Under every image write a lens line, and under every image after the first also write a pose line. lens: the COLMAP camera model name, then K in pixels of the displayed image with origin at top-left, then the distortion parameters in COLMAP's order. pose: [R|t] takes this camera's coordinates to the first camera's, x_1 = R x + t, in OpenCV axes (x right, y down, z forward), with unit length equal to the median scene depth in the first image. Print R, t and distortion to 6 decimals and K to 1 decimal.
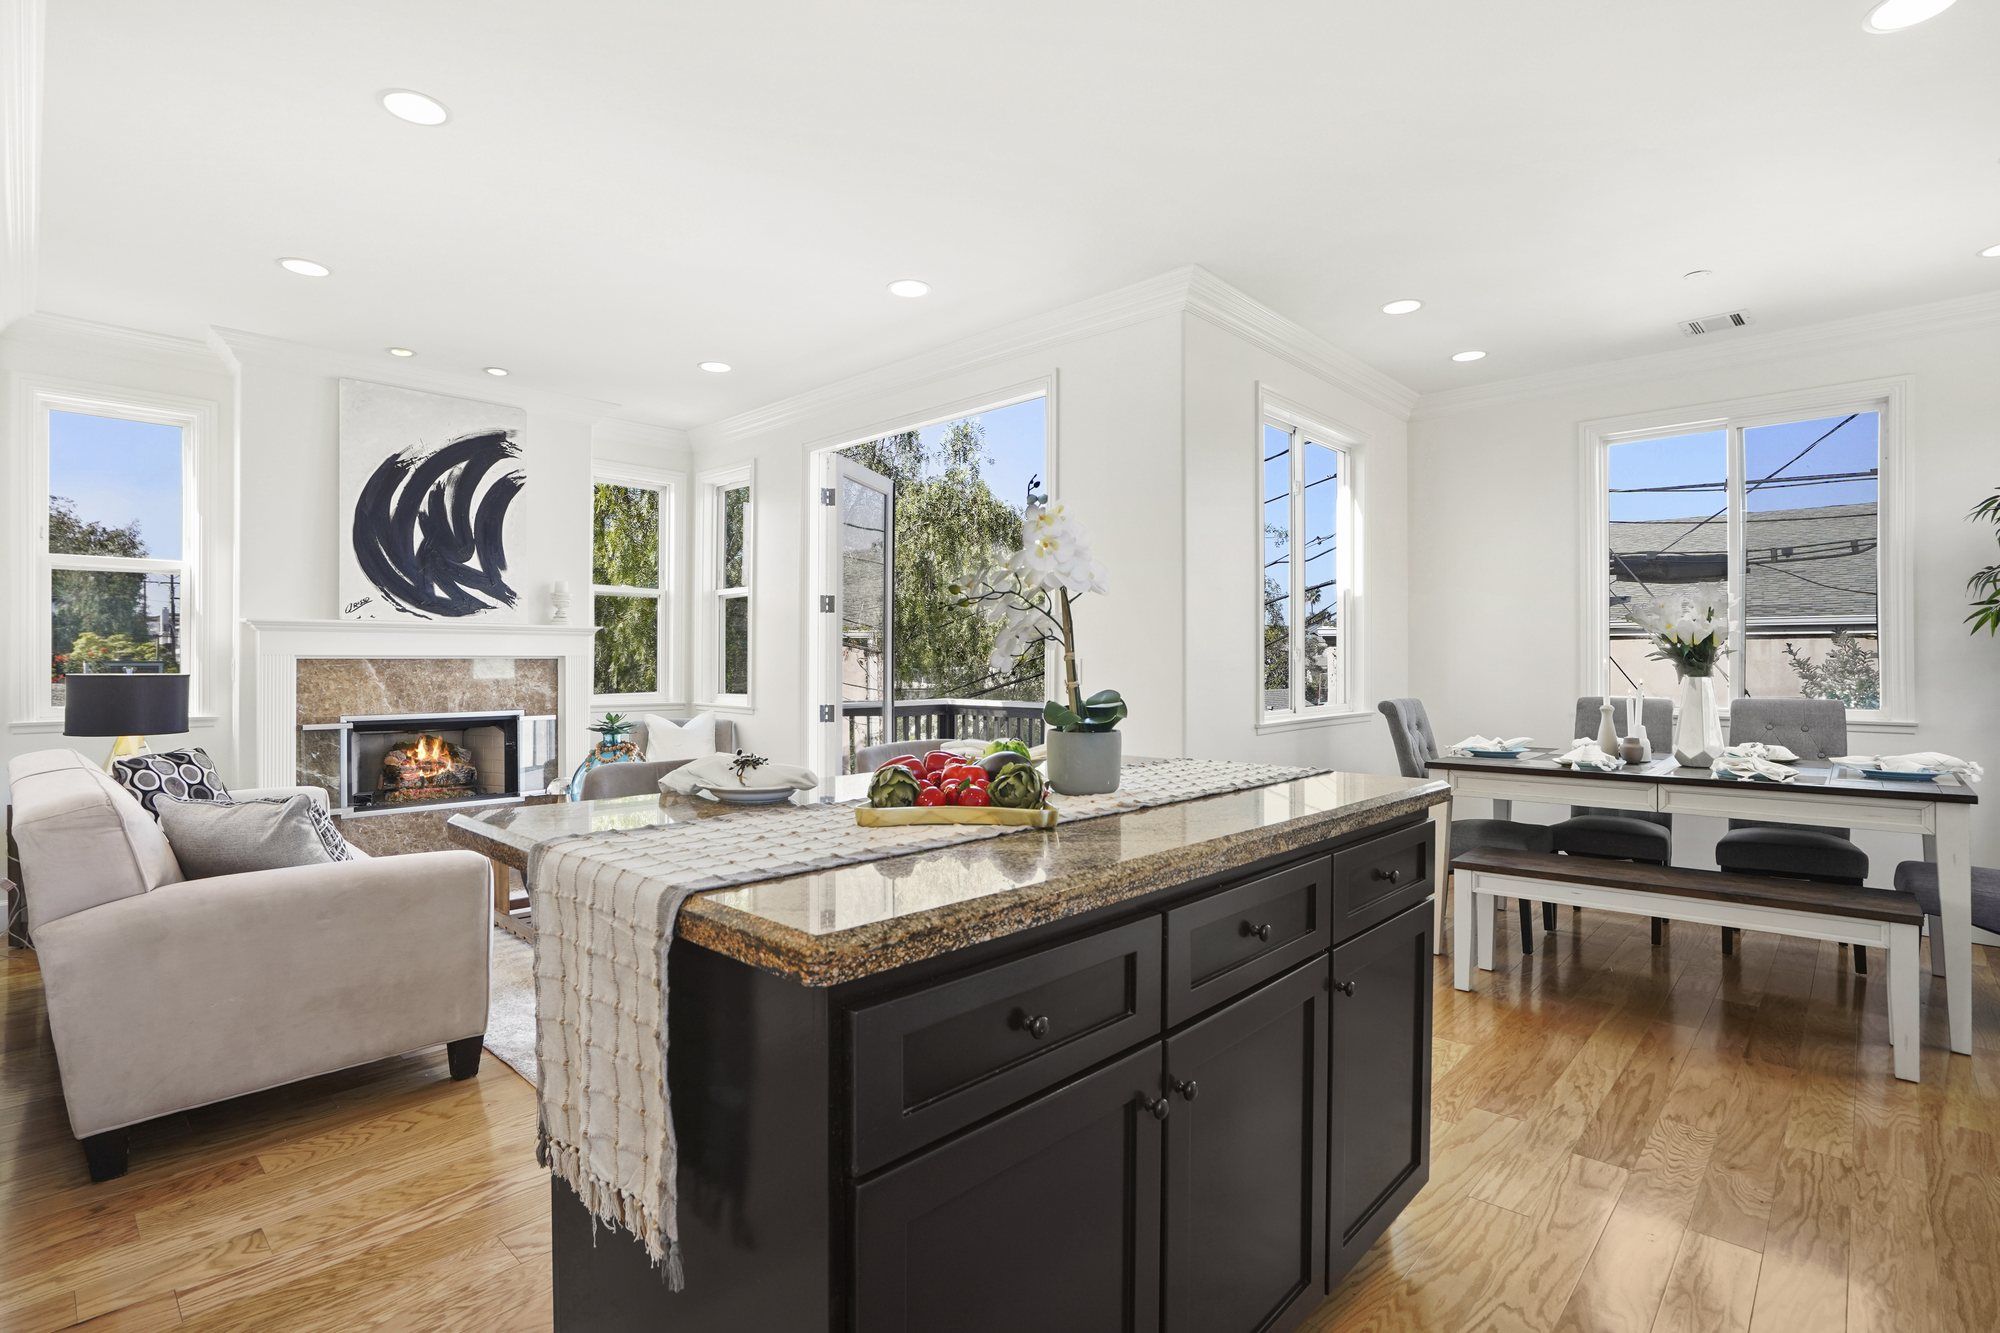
lens RADIAL K [[937.4, 0, 1002.7], [0, 937.4, 667.5], [0, 0, 1]] dist [-0.030730, 0.013116]
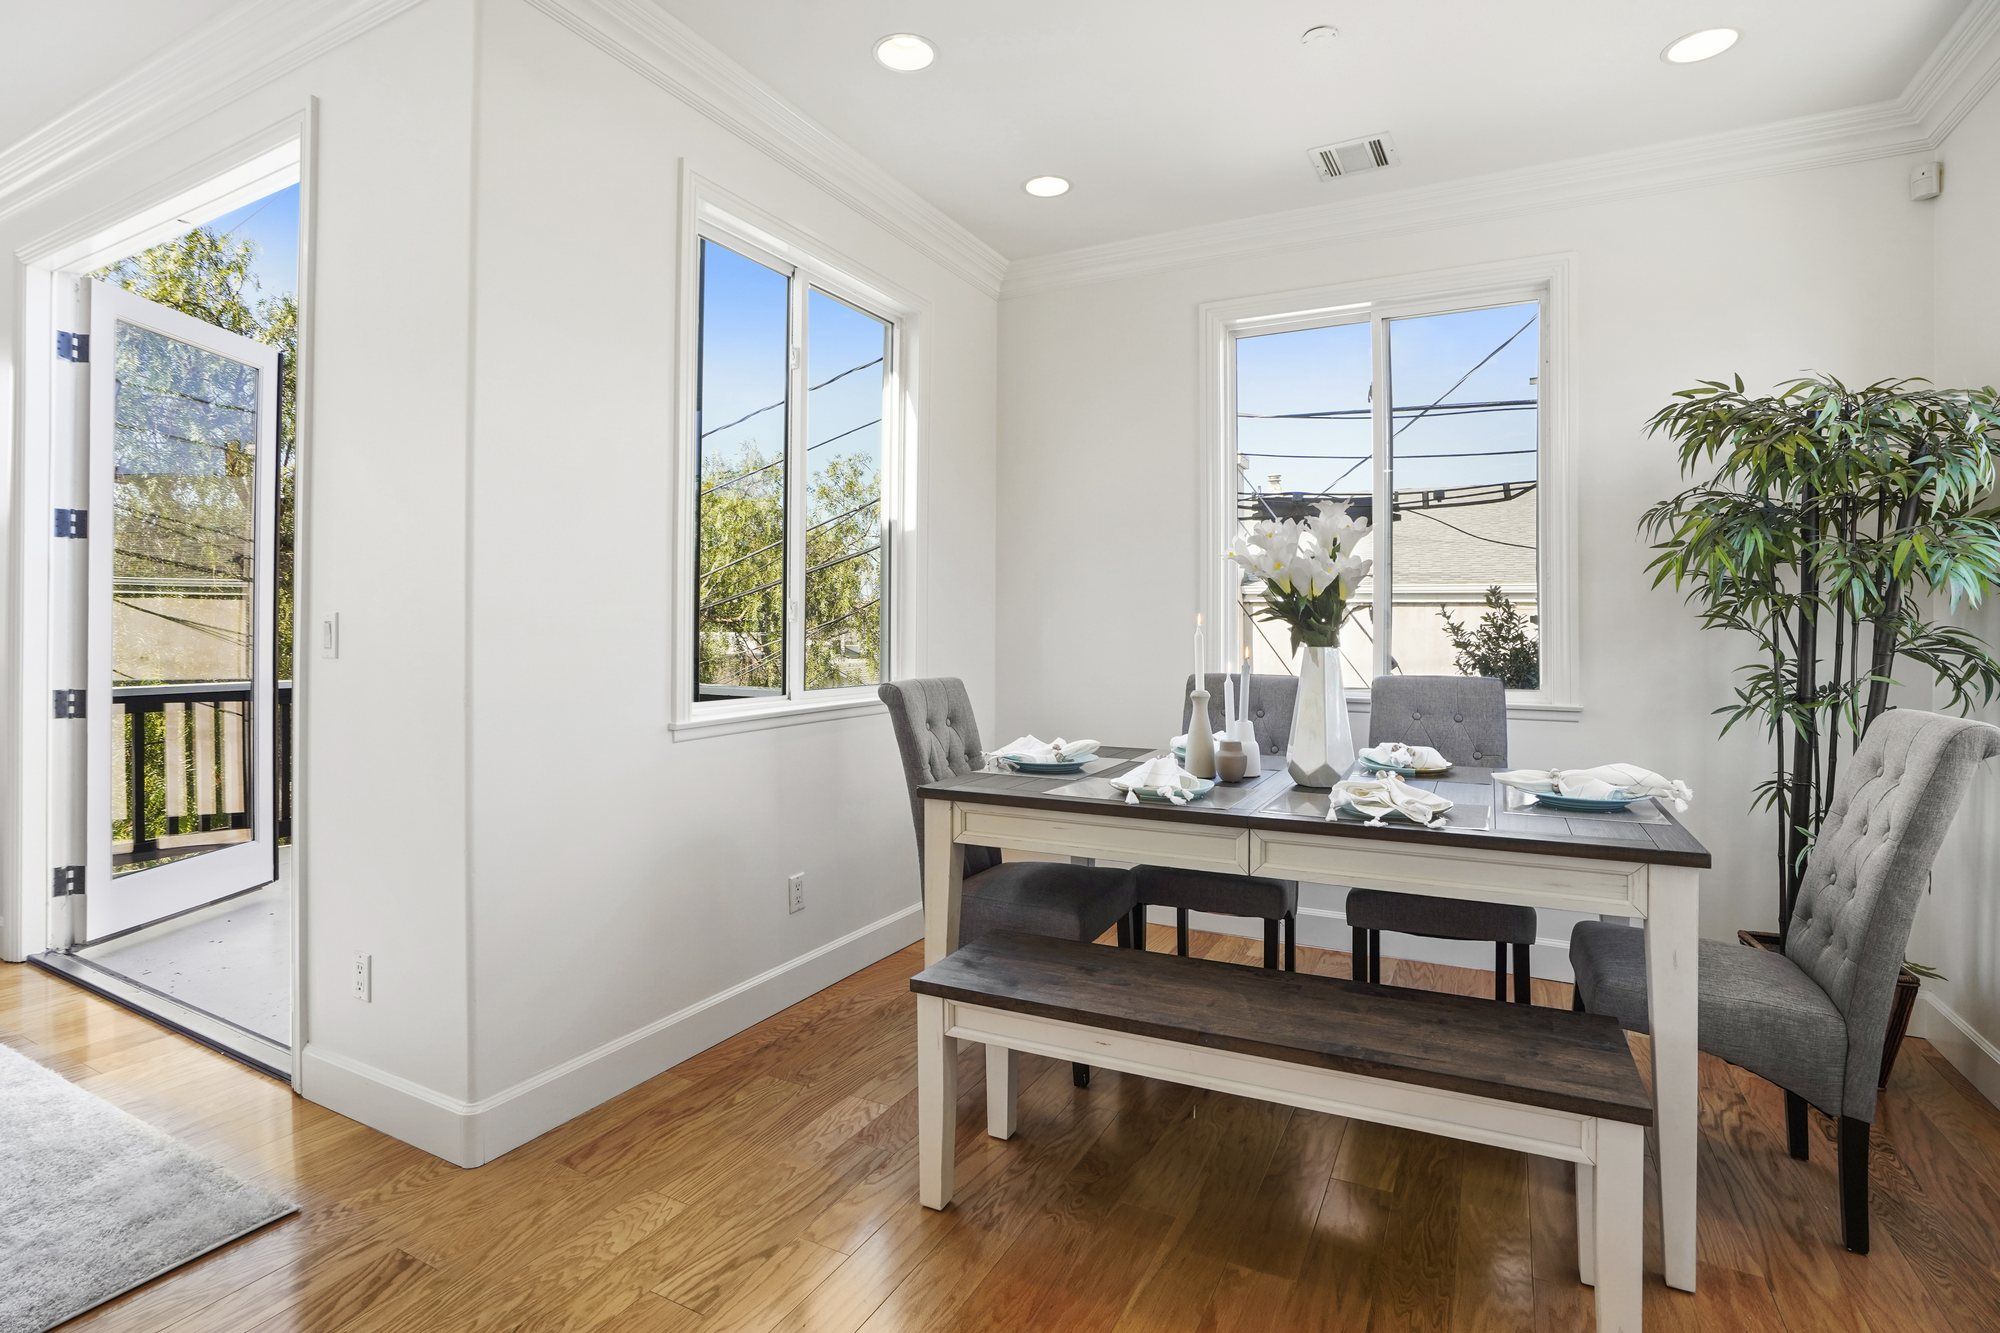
lens RADIAL K [[937.4, 0, 988.2], [0, 937.4, 631.1], [0, 0, 1]] dist [-0.030730, 0.013116]
pose [[0.968172, 0.003814, 0.250256, 0.276391], [-0.003463, 0.999992, -0.001843, 0.000690], [-0.250261, 0.000917, 0.968178, 0.322945]]
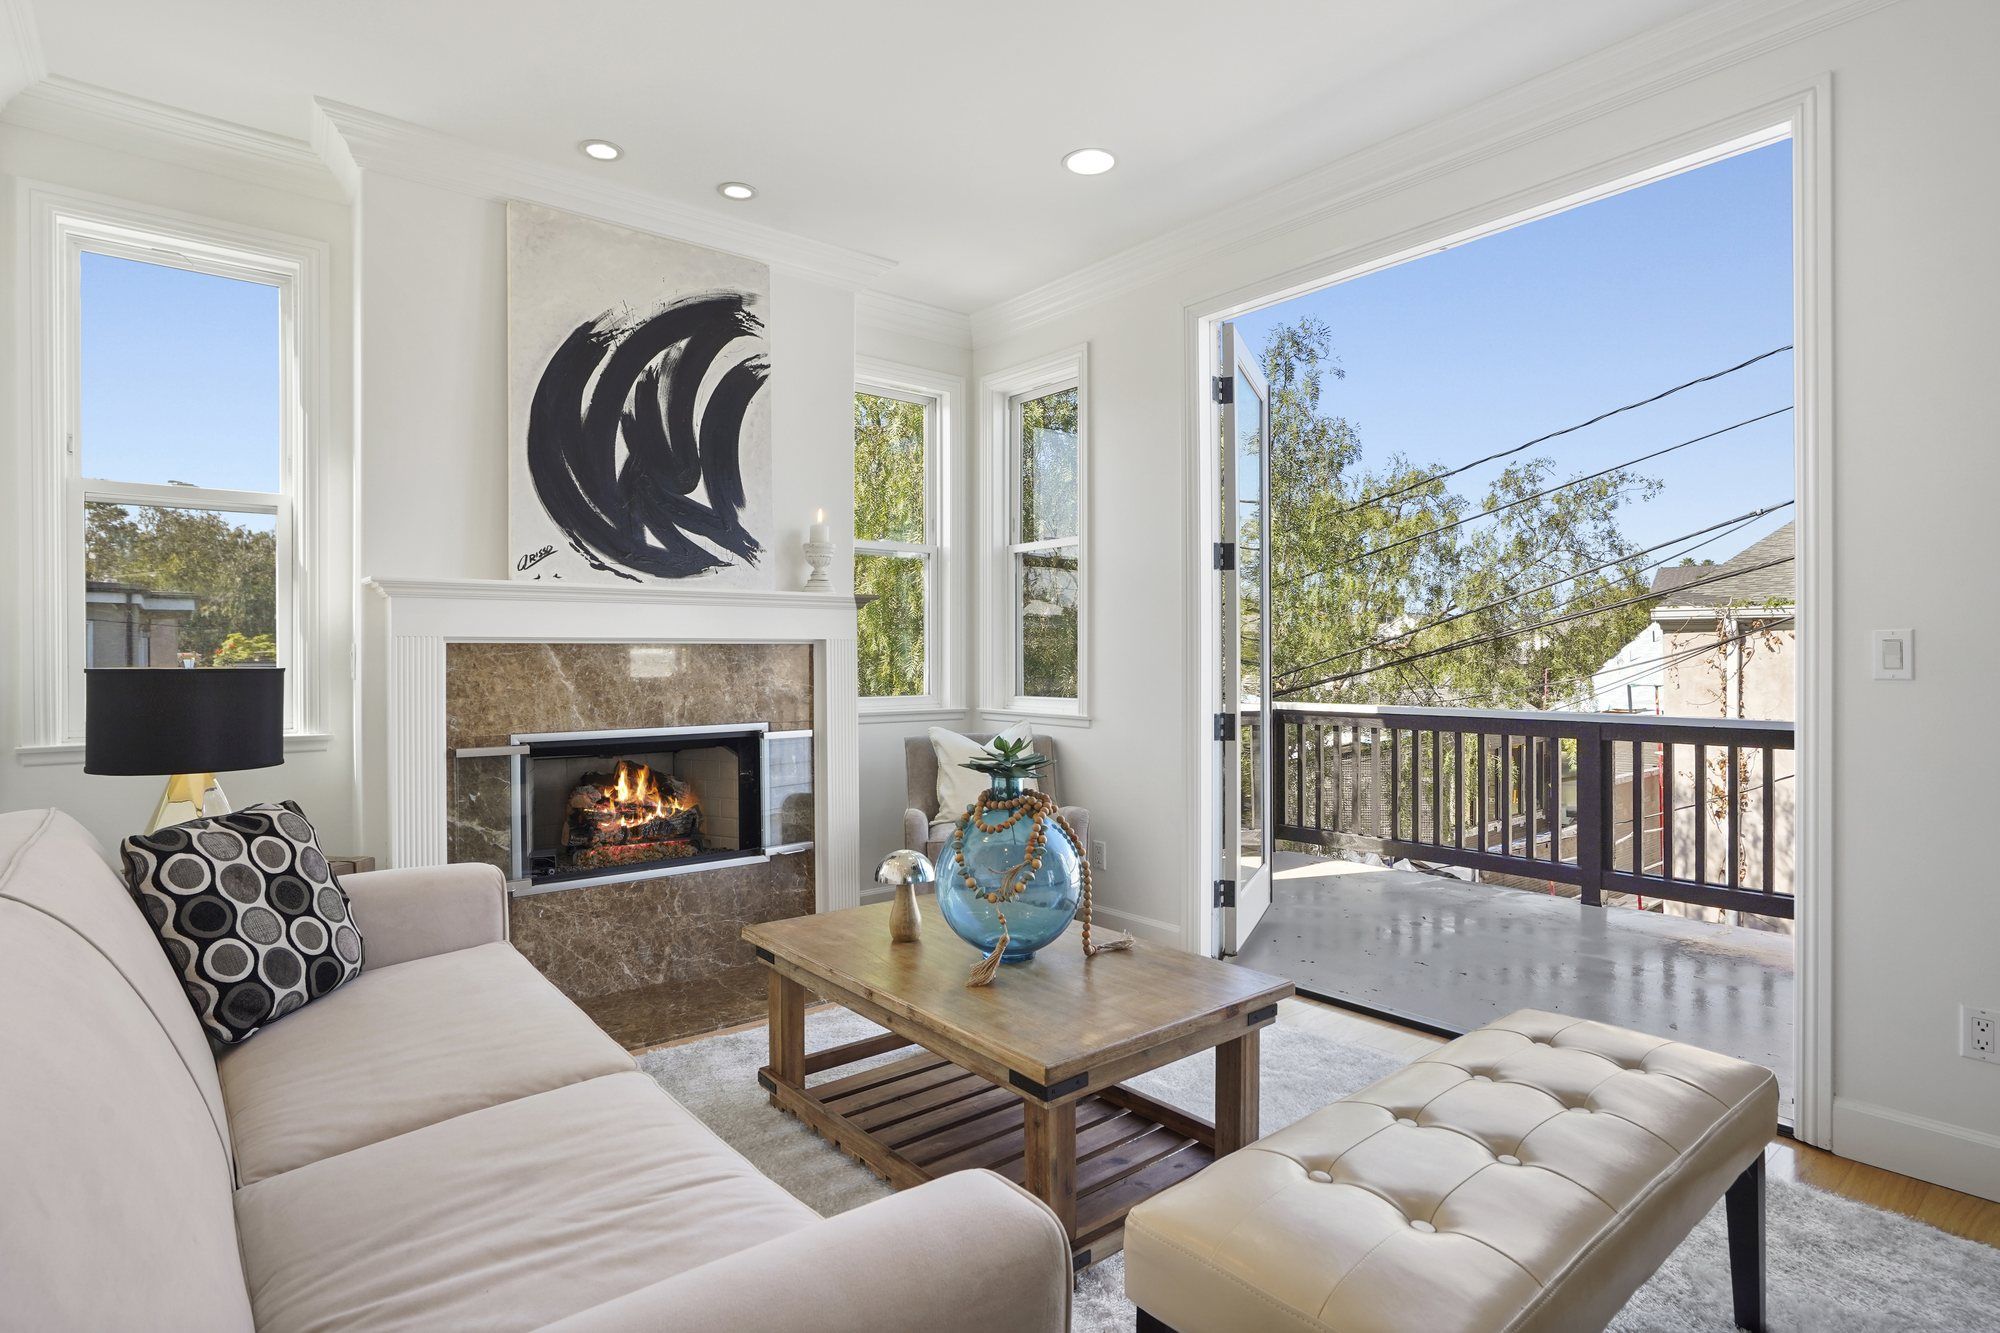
lens RADIAL K [[937.4, 0, 981.4], [0, 937.4, 669.3], [0, 0, 1]] dist [-0.030730, 0.013116]
pose [[0.993868, -0.003383, -0.110522, -0.327755], [0.003747, 0.999988, 0.003087, 0.007369], [0.110510, -0.003482, 0.993869, 0.407520]]
